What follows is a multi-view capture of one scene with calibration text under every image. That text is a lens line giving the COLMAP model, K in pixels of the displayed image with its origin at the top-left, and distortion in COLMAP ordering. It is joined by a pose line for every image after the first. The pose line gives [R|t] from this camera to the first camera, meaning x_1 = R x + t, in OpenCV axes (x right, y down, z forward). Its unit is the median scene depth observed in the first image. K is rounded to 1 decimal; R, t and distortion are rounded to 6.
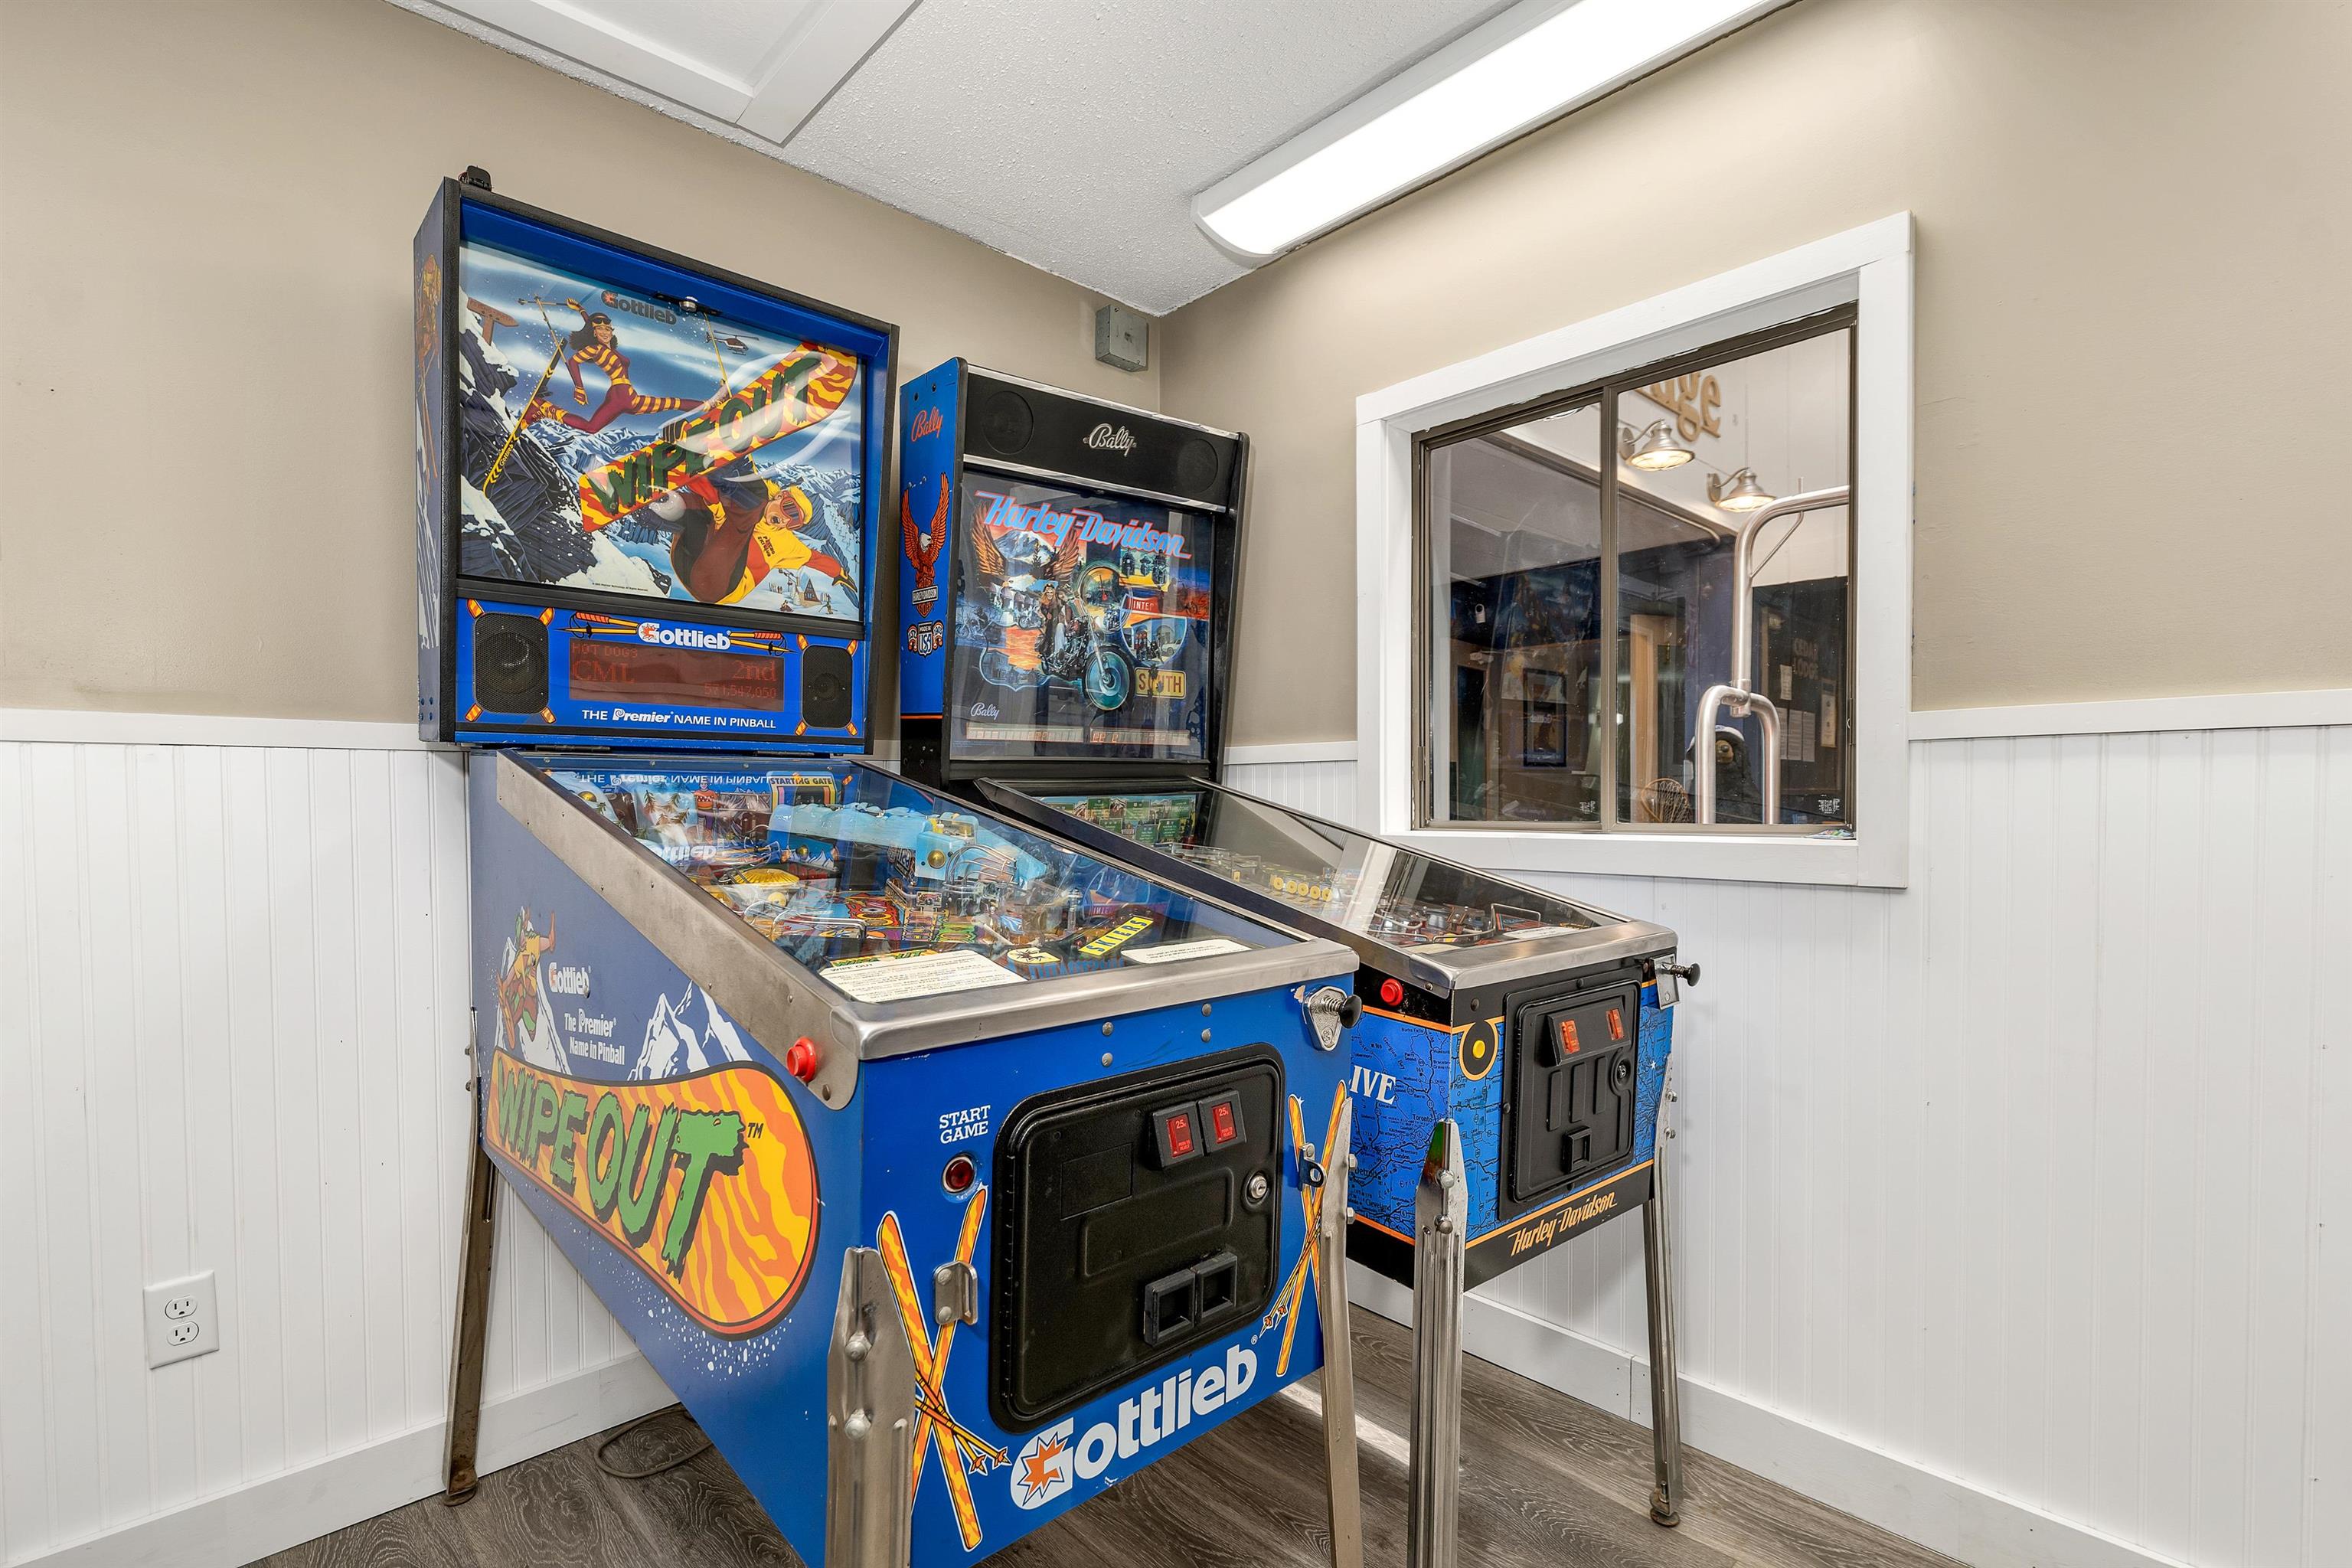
lens RADIAL K [[1070.7, 0, 1166.4], [0, 1070.7, 804.9], [0, 0, 1]] dist [-0.000141, -0.000322]
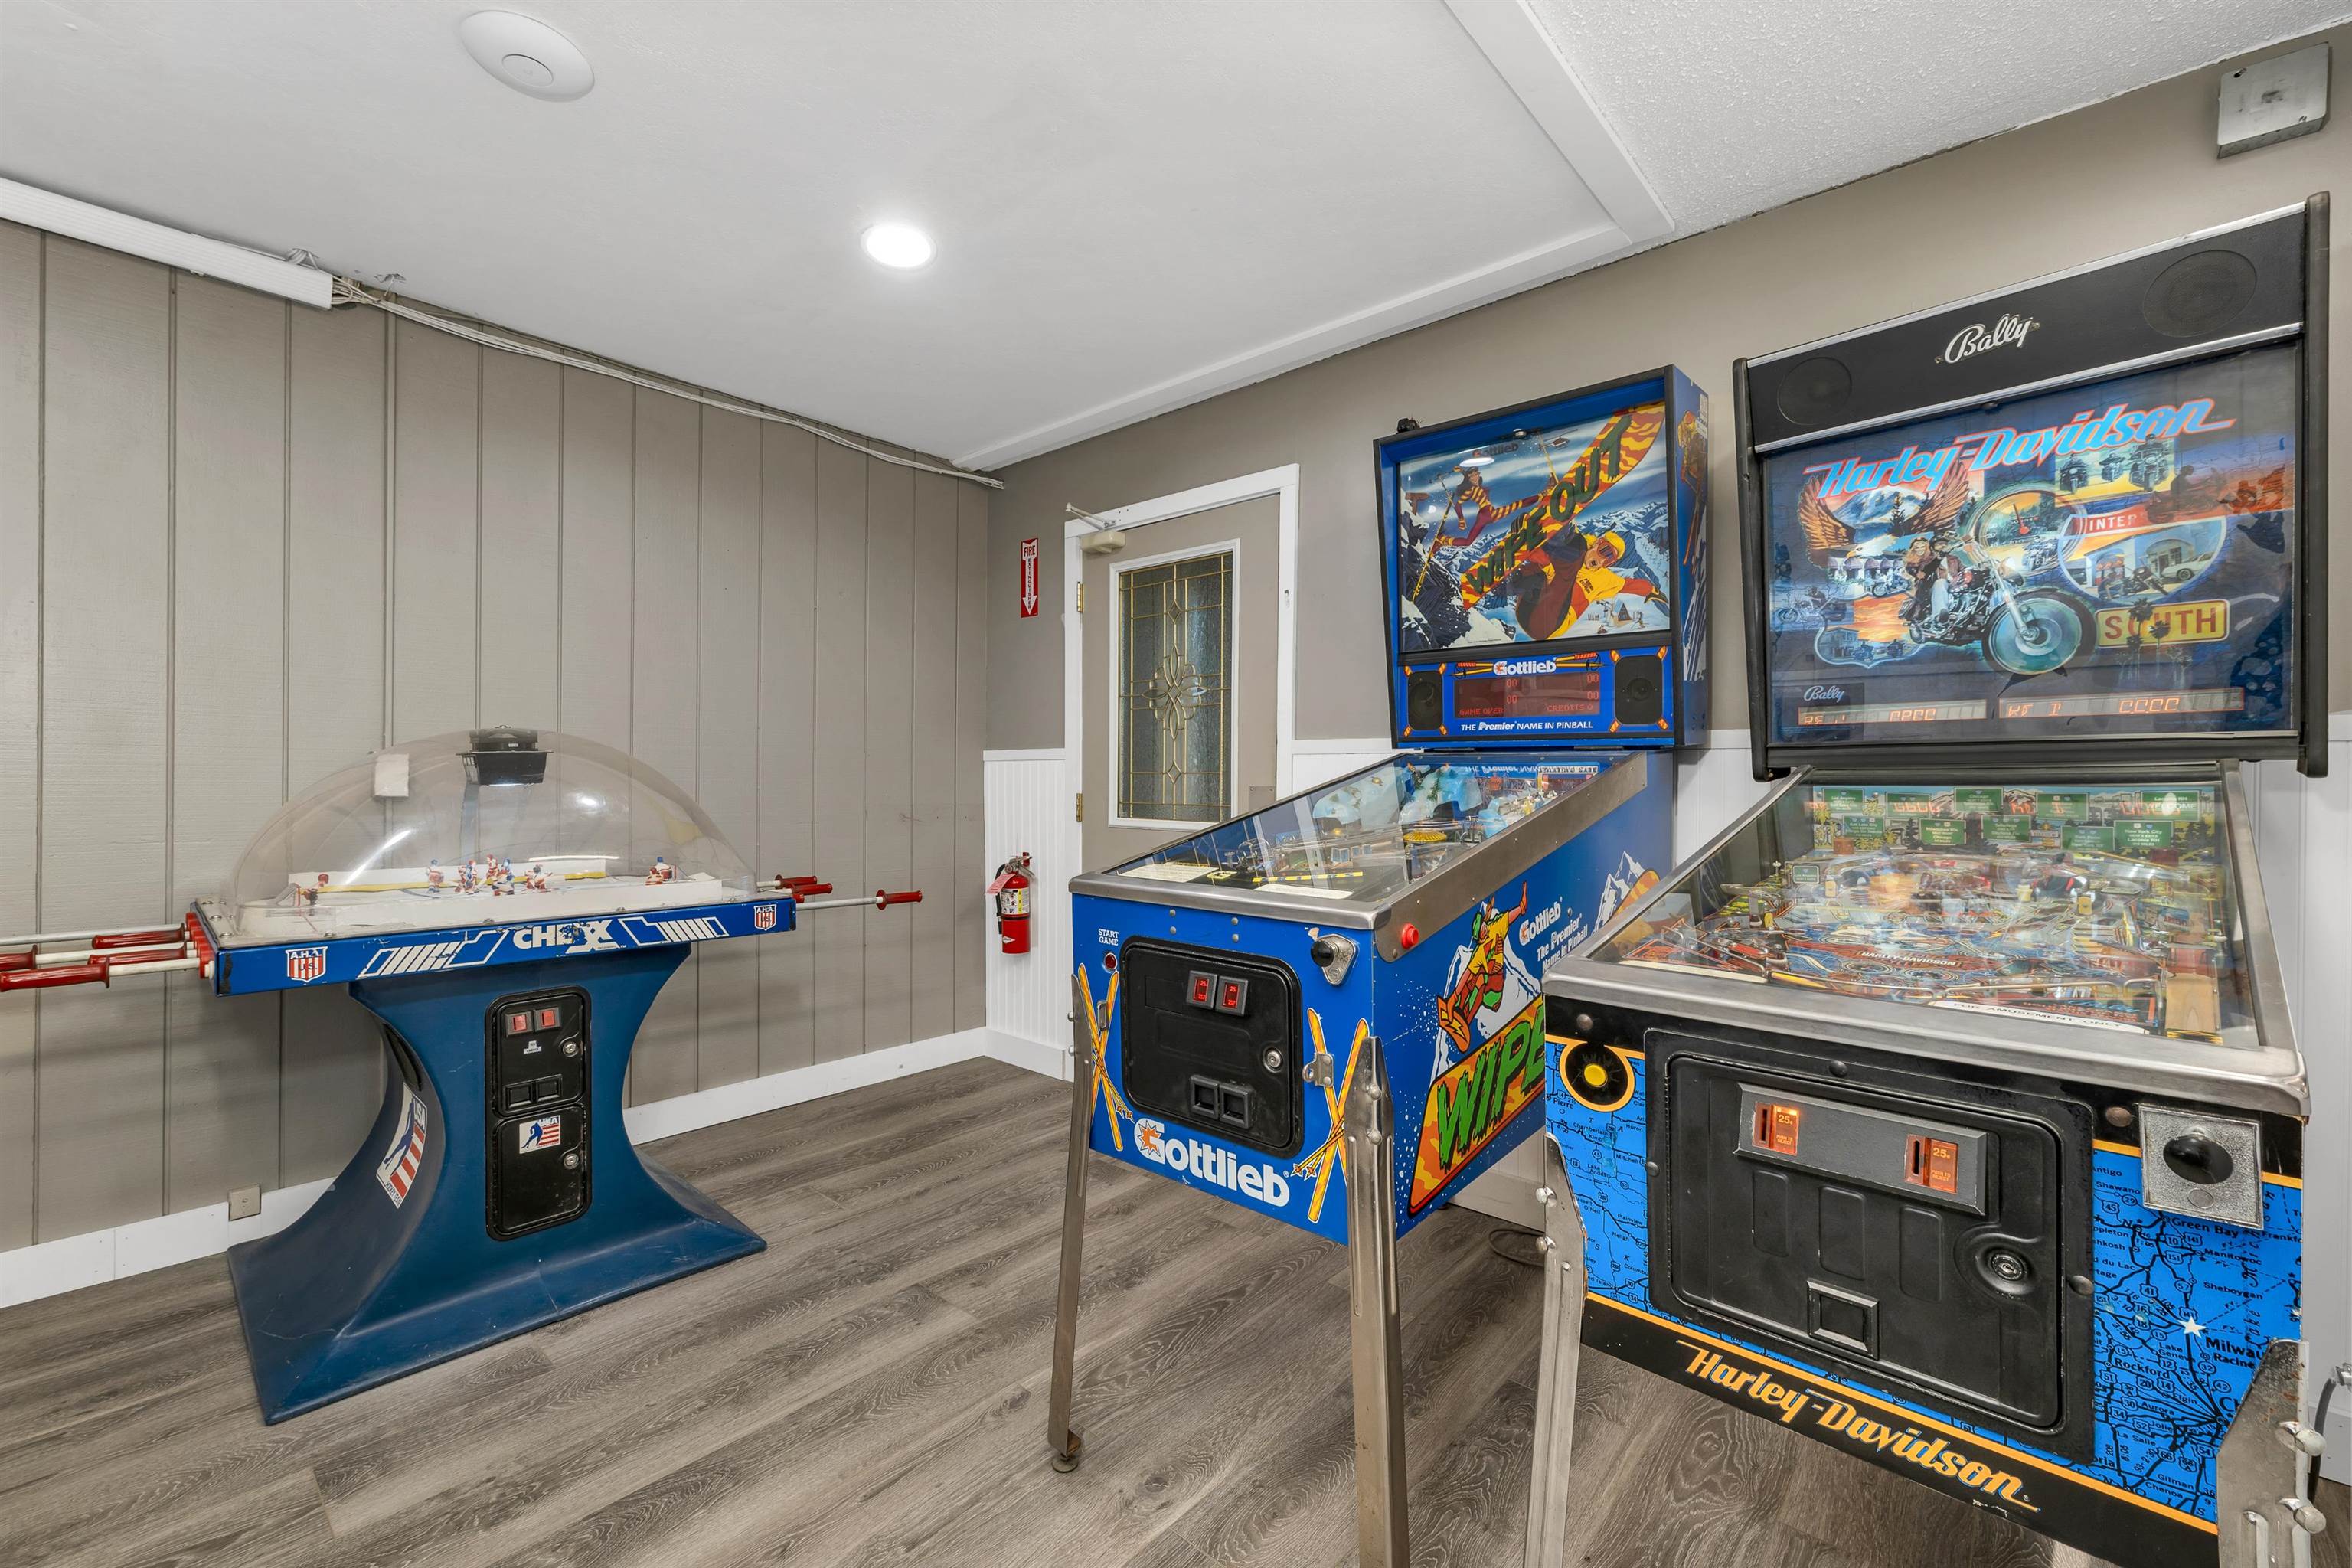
lens RADIAL K [[972.1, 0, 1167.9], [0, 972.1, 762.7], [0, 0, 1]] dist [0.000269, -0.000102]
pose [[0.092951, -0.010999, -0.995610, 0.767298], [-0.014430, 0.999819, -0.012393, -0.009504], [0.995566, 0.015518, 0.092775, 0.416115]]
